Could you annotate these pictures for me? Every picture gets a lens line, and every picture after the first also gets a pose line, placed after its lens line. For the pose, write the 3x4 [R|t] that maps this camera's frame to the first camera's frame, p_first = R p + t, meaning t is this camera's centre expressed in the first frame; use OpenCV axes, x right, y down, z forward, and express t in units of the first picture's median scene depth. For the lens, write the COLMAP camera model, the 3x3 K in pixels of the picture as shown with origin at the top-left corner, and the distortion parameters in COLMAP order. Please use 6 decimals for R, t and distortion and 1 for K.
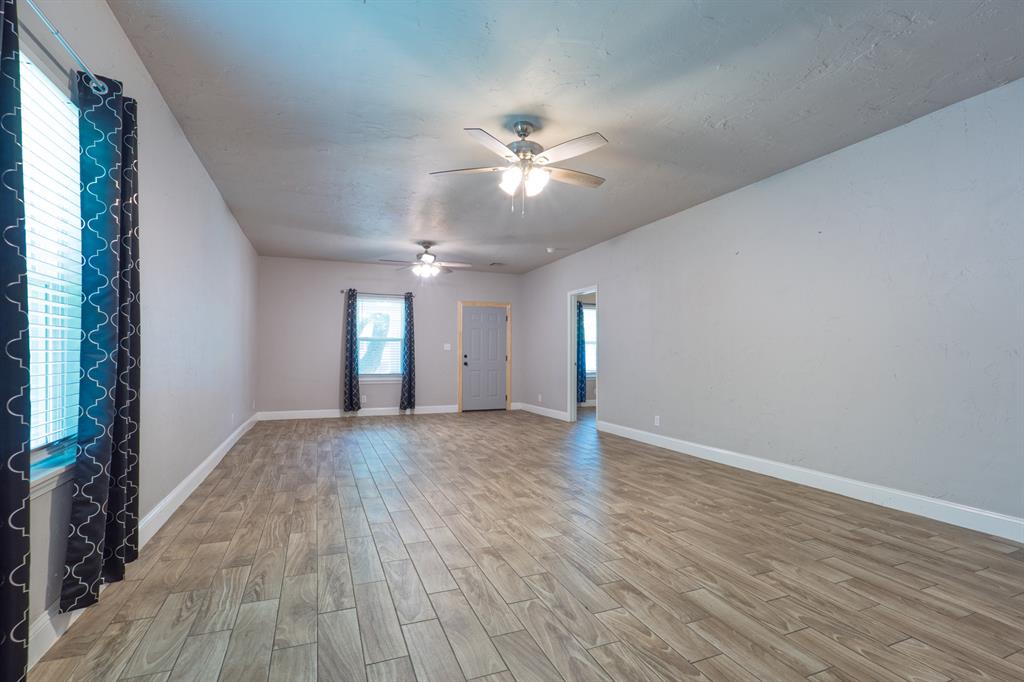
lens RADIAL K [[469.1, 0, 511.9], [0, 469.1, 339.3], [0, 0, 1]] dist [-0.010277, 0.000375]
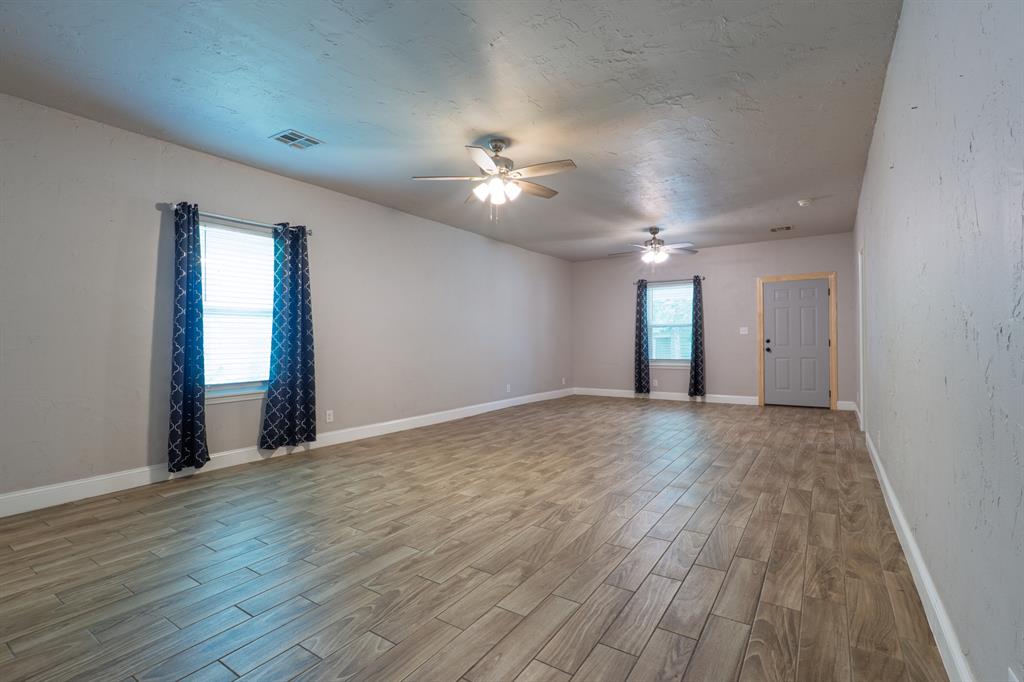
lens RADIAL K [[469.1, 0, 511.9], [0, 469.1, 339.3], [0, 0, 1]] dist [-0.010277, 0.000375]
pose [[0.559262, -0.013536, -0.828880, 1.009273], [0.040633, 0.999112, 0.011100, 0.012378], [0.827994, -0.039888, 0.559316, 0.389325]]
